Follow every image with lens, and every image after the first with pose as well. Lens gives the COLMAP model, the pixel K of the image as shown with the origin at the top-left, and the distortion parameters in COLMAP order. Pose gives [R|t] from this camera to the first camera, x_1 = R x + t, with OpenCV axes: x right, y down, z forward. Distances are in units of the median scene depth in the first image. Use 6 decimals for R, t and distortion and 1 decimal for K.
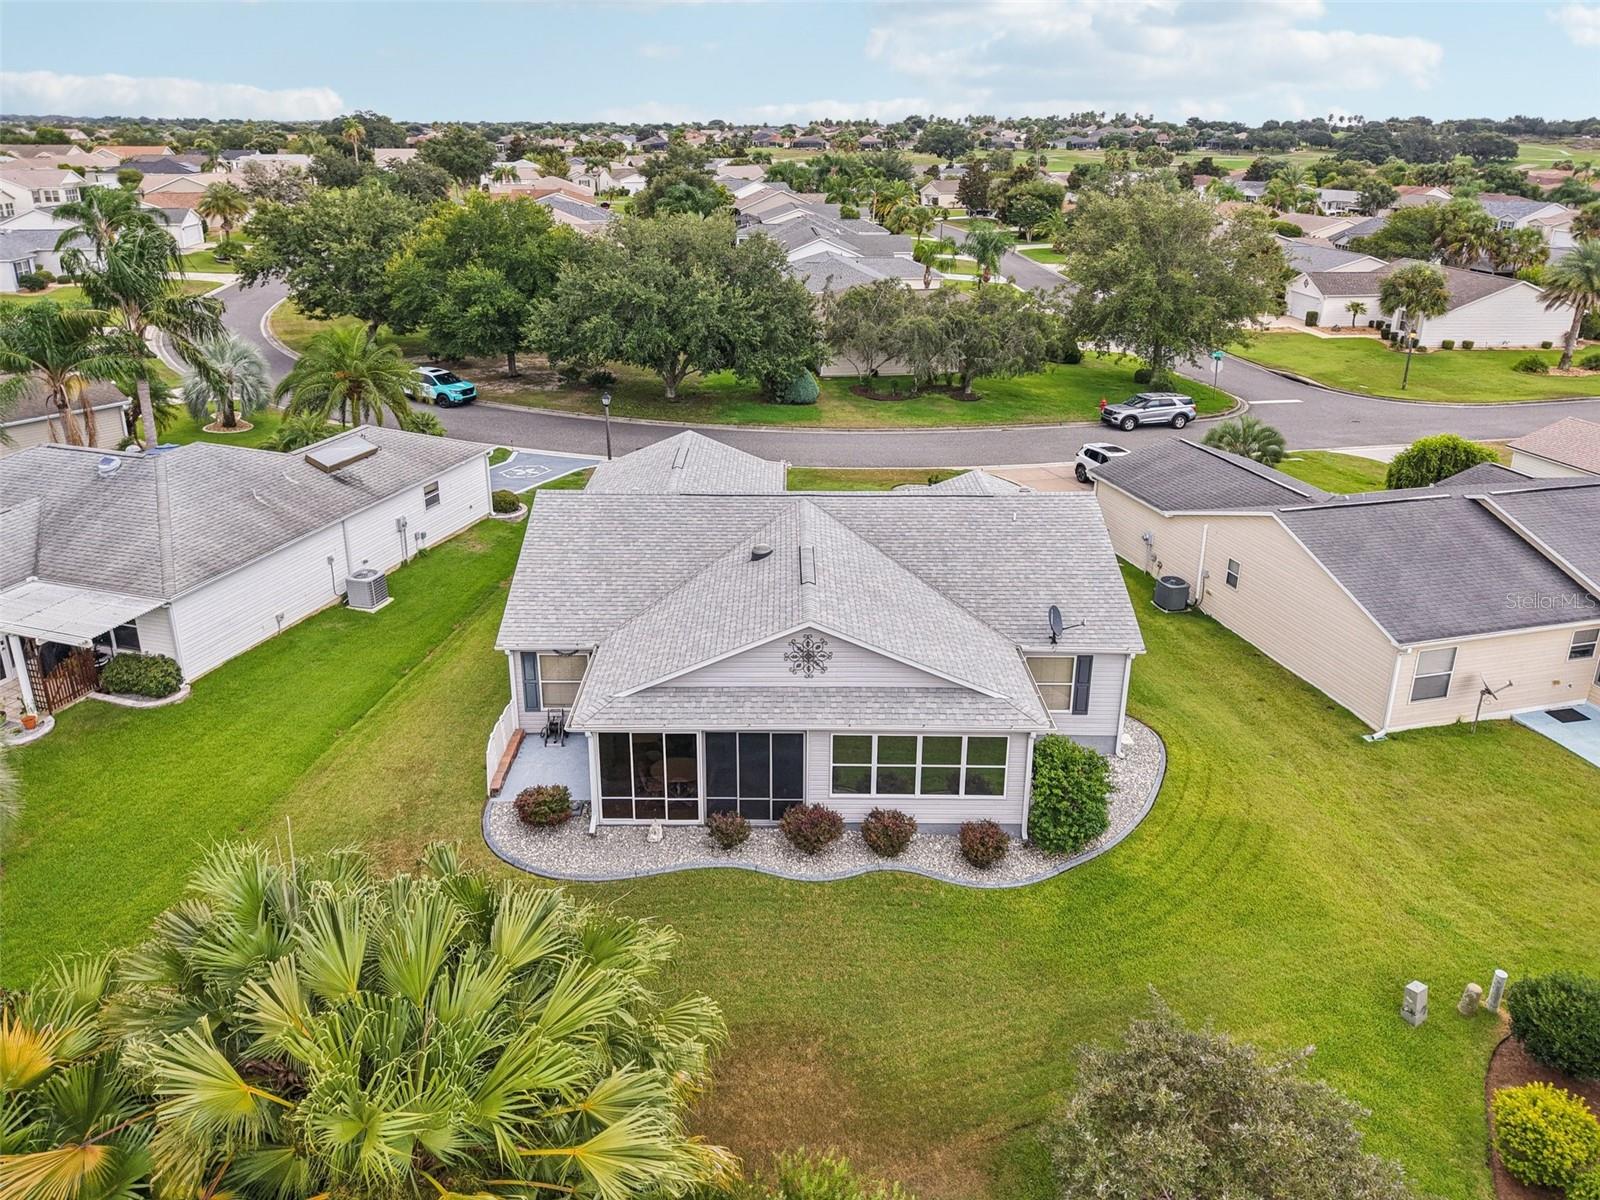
lens RADIAL K [[1112.5, 0, 793.8], [0, 1112.5, 502.2], [0, 0, 1]] dist [-0.016841, -0.004892]
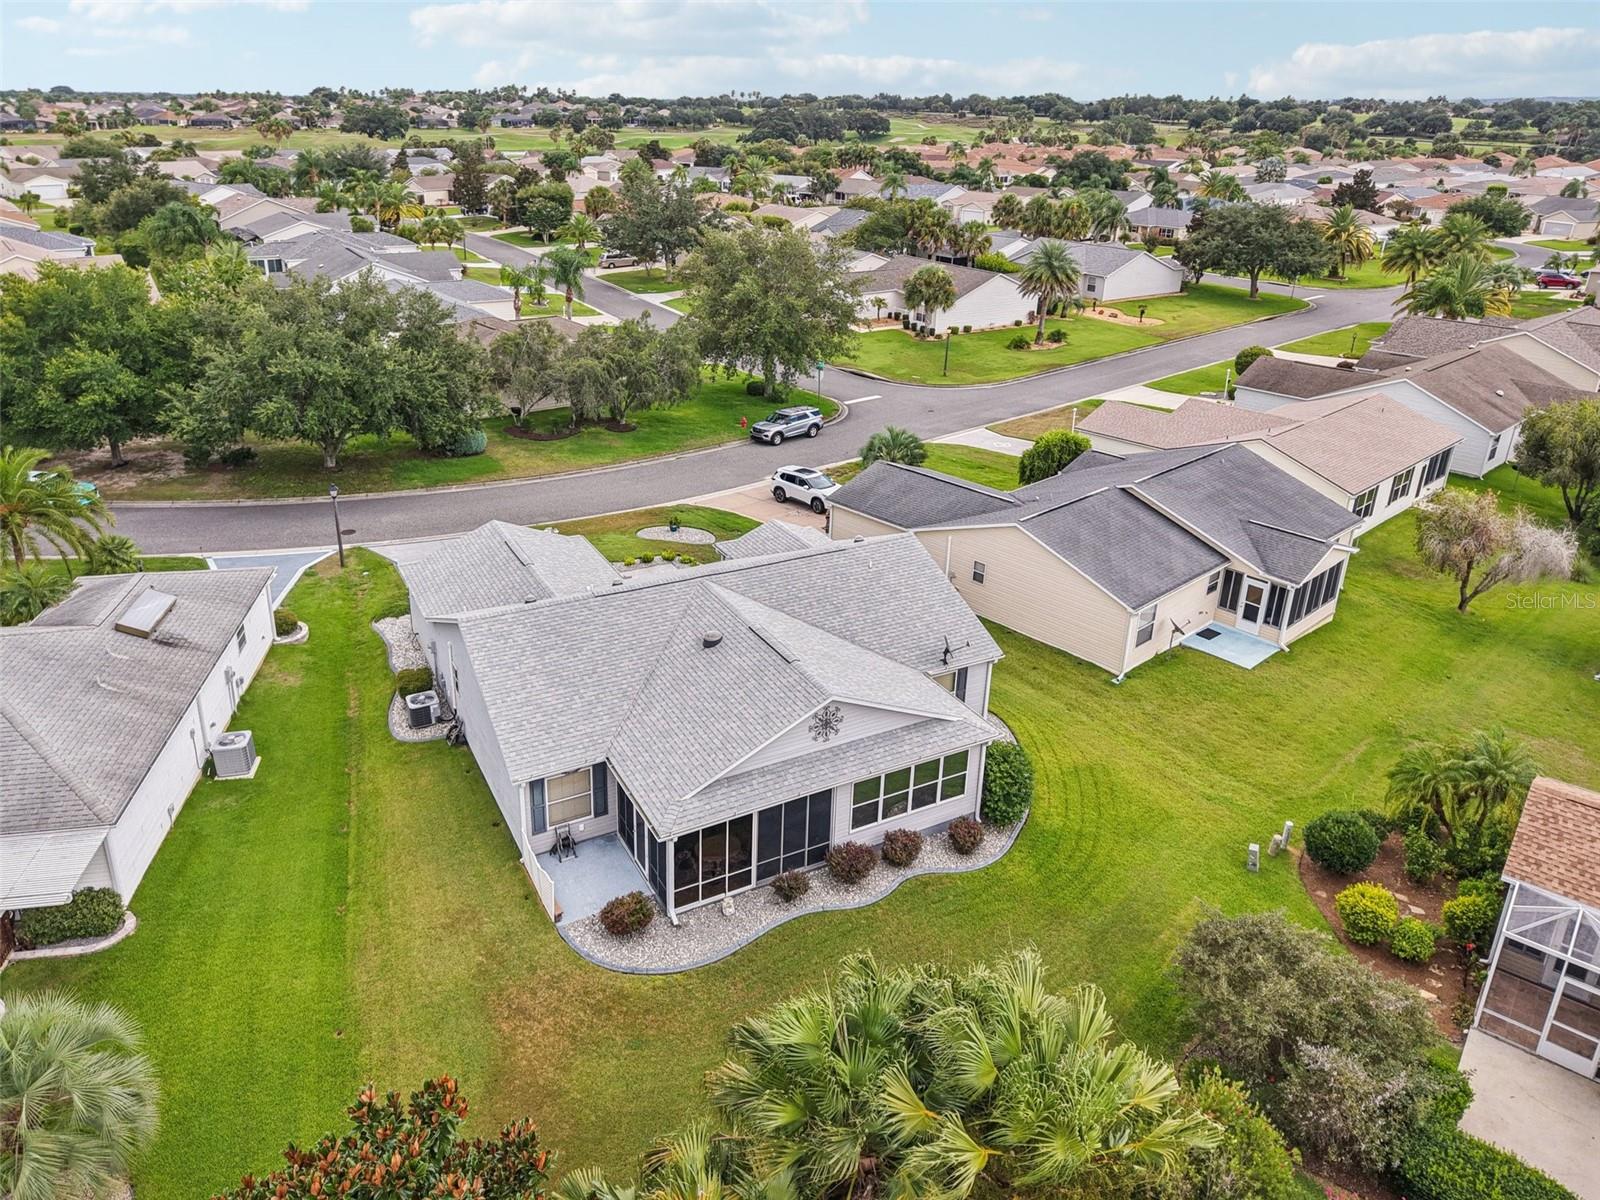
lens RADIAL K [[1119.0, 0, 797.2], [0, 1119.0, 541.4], [0, 0, 1]] dist [0.002350, -0.037019]
pose [[0.878750, -0.161948, 0.448968, -0.210572], [0.136752, 0.986667, 0.088242, -0.066578], [-0.457272, -0.016146, 0.889180, -0.019625]]
